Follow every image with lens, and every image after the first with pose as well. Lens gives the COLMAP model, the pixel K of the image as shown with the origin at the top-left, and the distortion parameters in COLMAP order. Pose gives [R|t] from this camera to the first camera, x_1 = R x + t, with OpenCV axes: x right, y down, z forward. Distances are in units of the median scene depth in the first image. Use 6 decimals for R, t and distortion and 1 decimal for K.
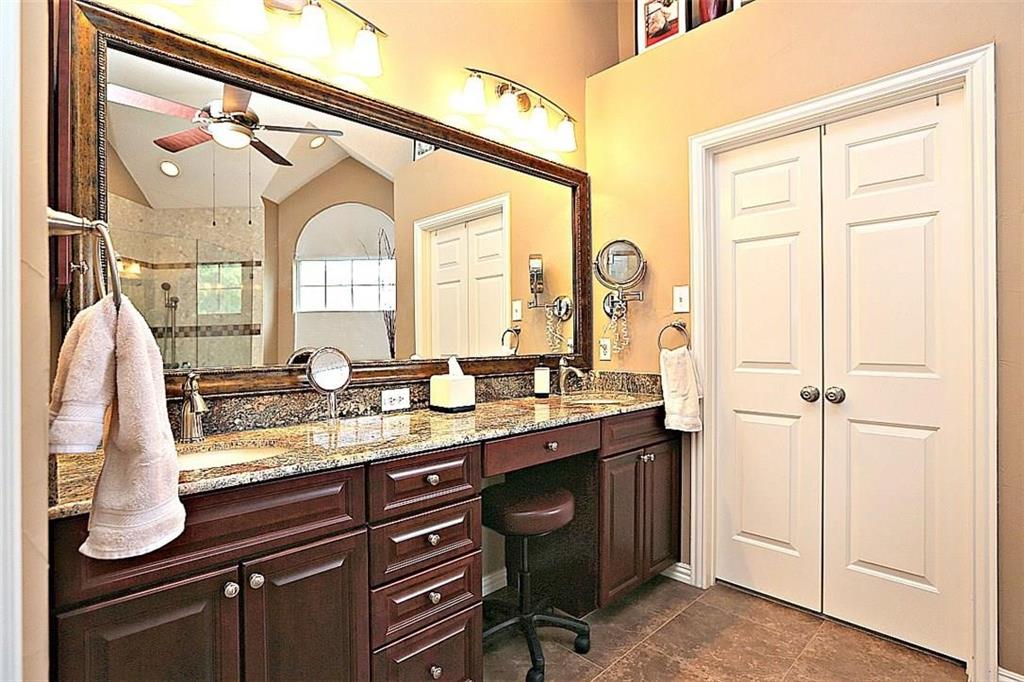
lens RADIAL K [[512.4, 0, 508.5], [0, 512.4, 342.3], [0, 0, 1]] dist [-0.033728, 0.001232]
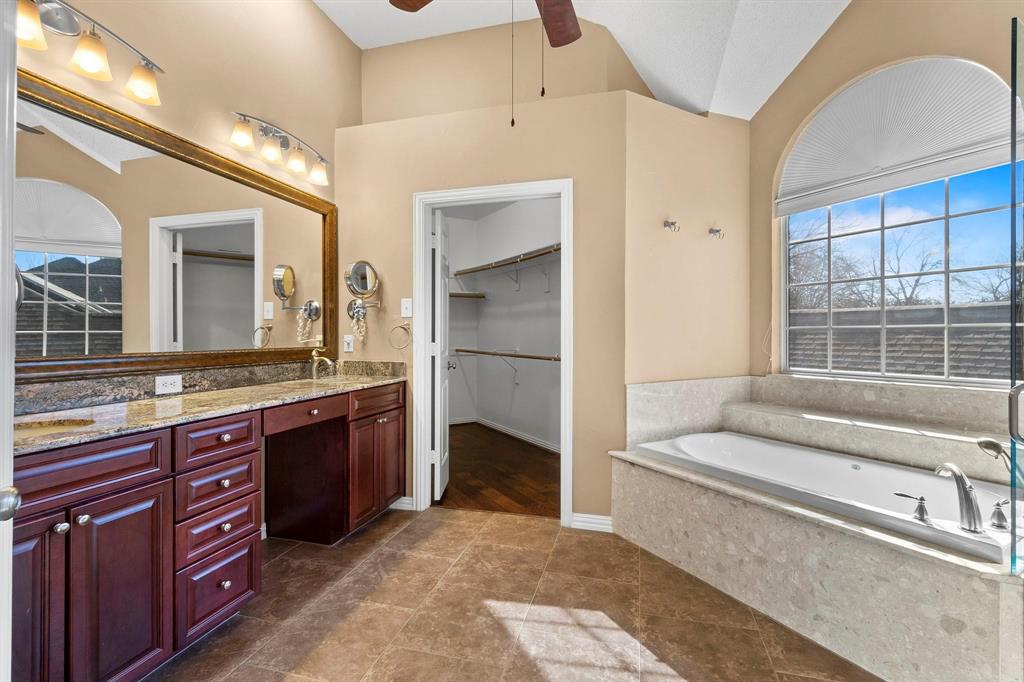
lens RADIAL K [[466.7, 0, 511.7], [0, 466.7, 336.3], [0, 0, 1]] dist [-0.000590, 0.000852]
pose [[0.853164, 0.008055, 0.521580, -0.104945], [-0.003135, 0.999942, -0.010316, 0.008929], [-0.521633, 0.007166, 0.853140, -0.310079]]
